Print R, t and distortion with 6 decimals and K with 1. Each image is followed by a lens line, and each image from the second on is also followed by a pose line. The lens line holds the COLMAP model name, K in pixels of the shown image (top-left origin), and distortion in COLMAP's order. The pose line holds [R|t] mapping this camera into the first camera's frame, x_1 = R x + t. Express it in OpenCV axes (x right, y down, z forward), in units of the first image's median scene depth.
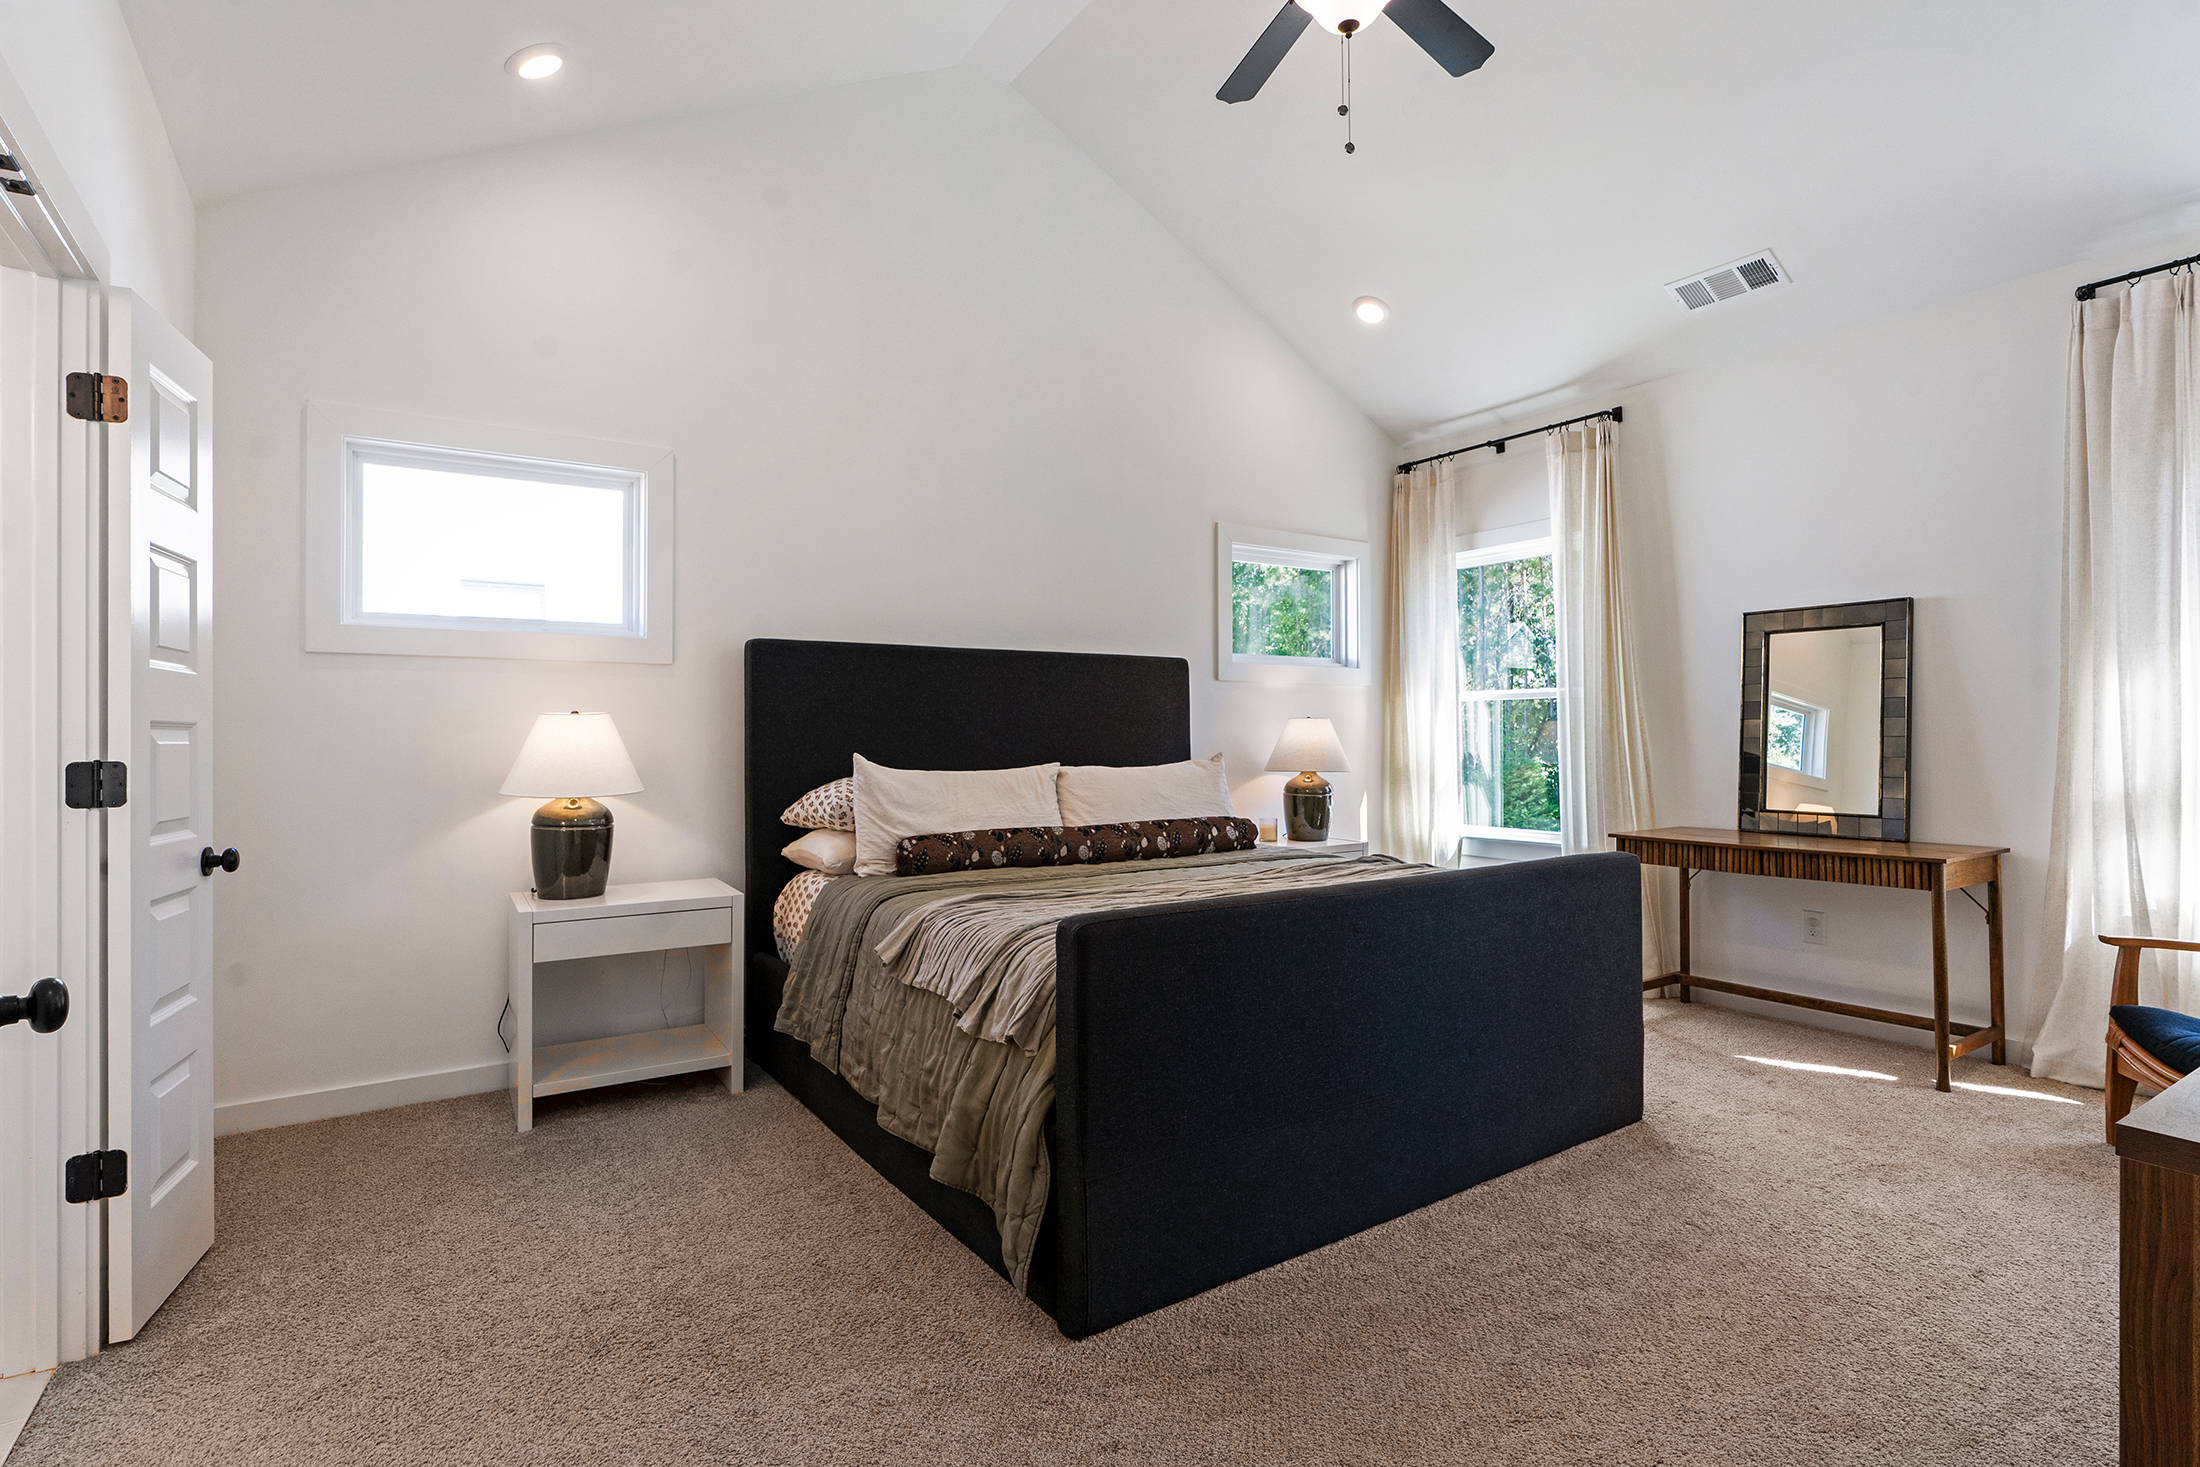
lens RADIAL K [[1081.4, 0, 1084.2], [0, 1081.4, 742.9], [0, 0, 1]] dist [-0.000978, 0.000392]
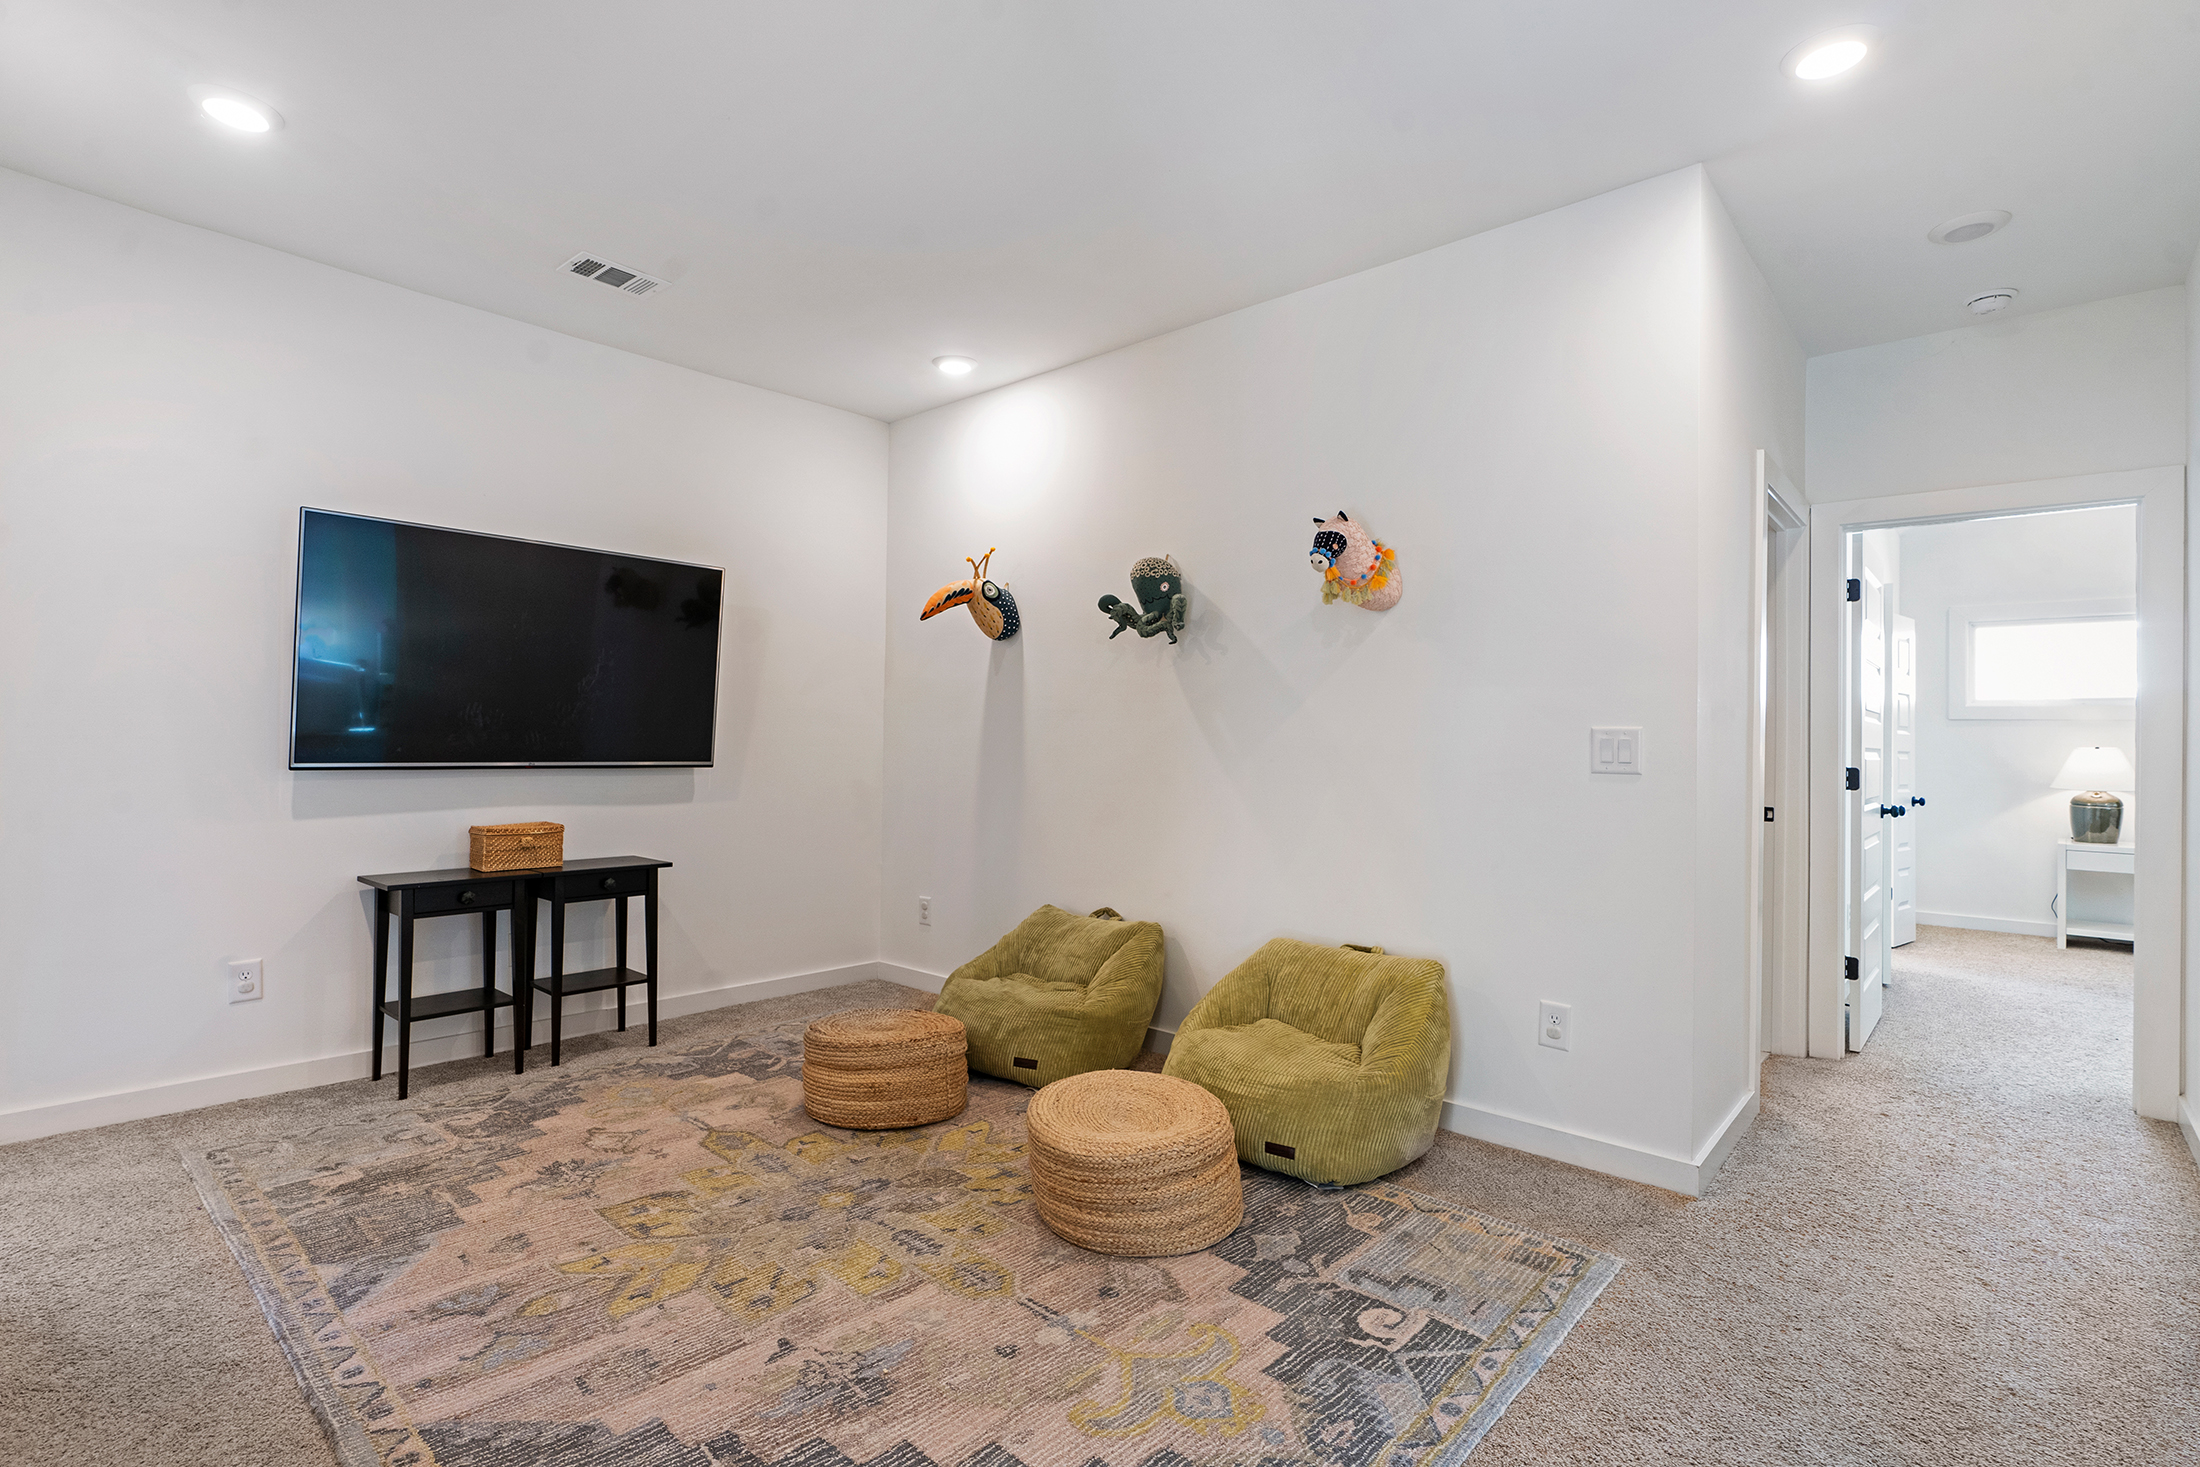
lens RADIAL K [[1028.1, 0, 1101.2], [0, 1028.1, 719.5], [0, 0, 1]] dist [-0.003972, 0.000119]
pose [[0.256041, -0.019694, -0.966465, 0.842804], [-0.012284, 0.999645, -0.023624, -0.012206], [0.966588, 0.017921, 0.255708, -1.181773]]
